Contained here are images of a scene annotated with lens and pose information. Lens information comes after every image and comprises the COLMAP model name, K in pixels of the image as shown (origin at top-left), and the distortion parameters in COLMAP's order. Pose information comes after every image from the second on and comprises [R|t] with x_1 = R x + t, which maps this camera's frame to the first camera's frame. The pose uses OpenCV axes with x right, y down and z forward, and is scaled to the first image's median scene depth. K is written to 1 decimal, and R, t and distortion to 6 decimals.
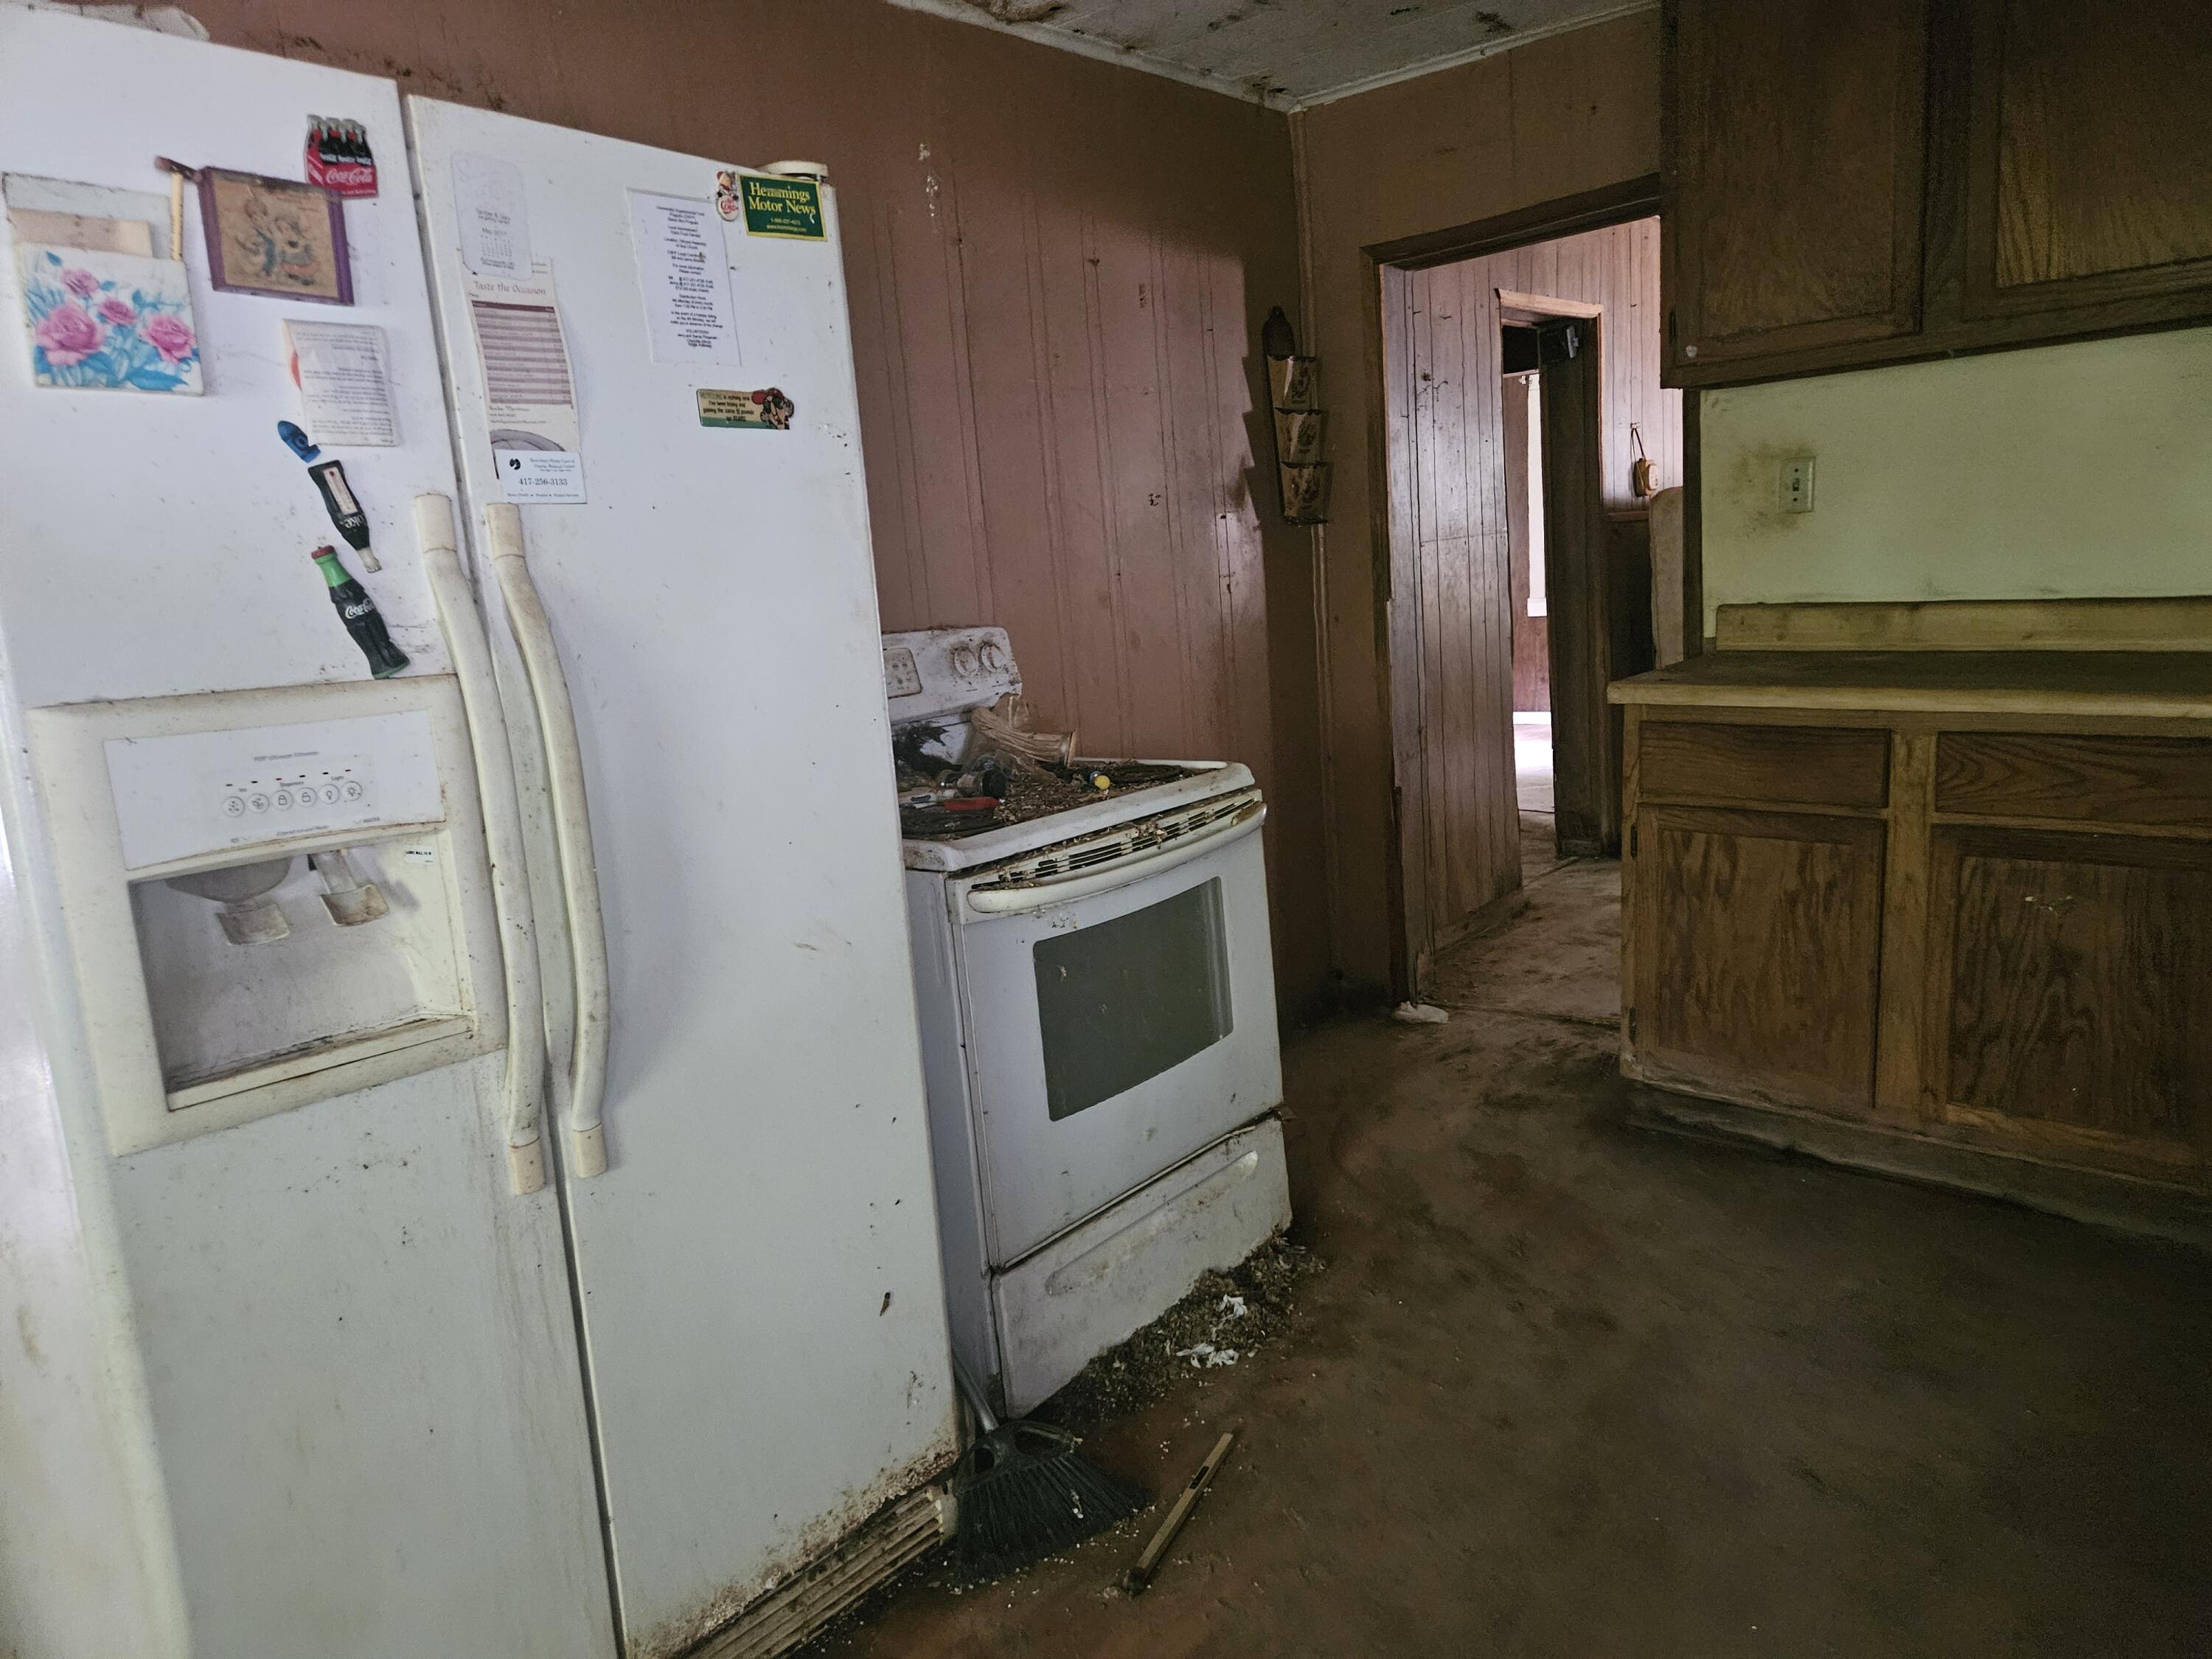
lens RADIAL K [[1475.7, 0, 1106.0], [0, 1475.7, 829.5], [0, 0, 1]] dist [0.074113, -0.065054]
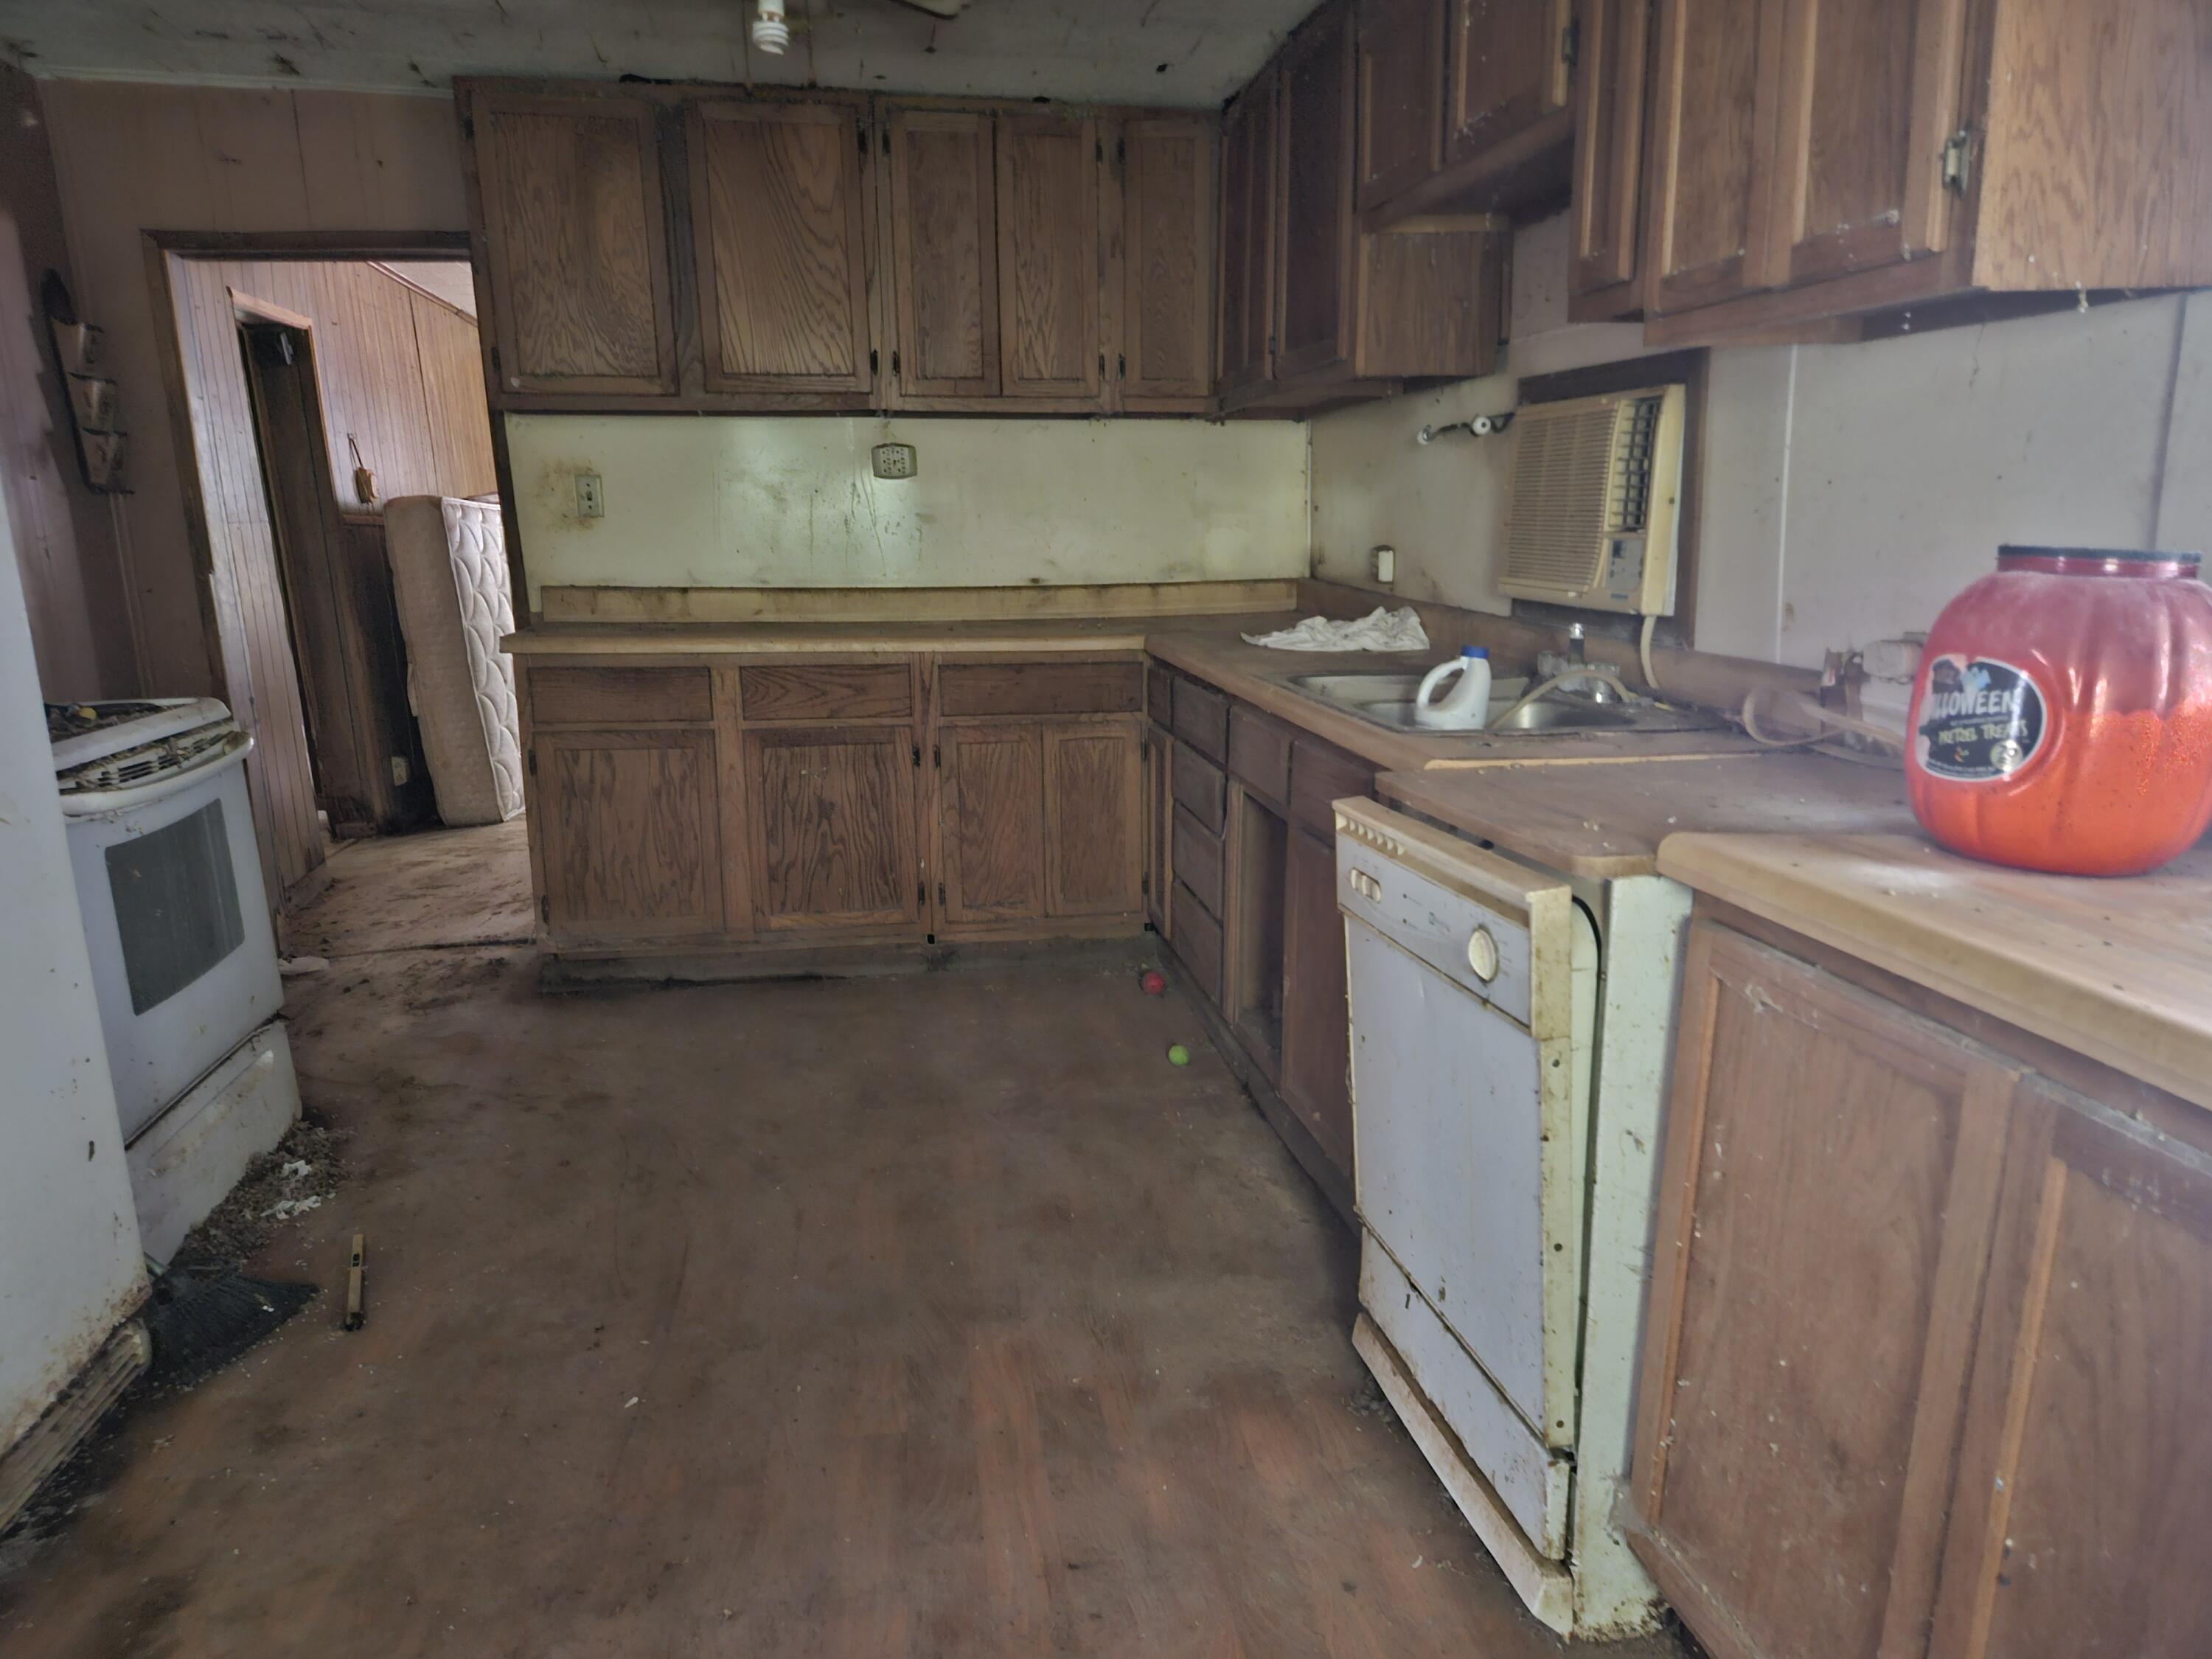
lens RADIAL K [[1467.5, 0, 1156.1], [0, 1467.5, 855.7], [0, 0, 1]] dist [0.061418, -0.052577]
pose [[0.610509, -0.107959, 0.784616, -0.354693], [0.114532, 0.992287, 0.047417, 0.096710], [-0.783684, 0.060915, 0.618166, -0.218411]]
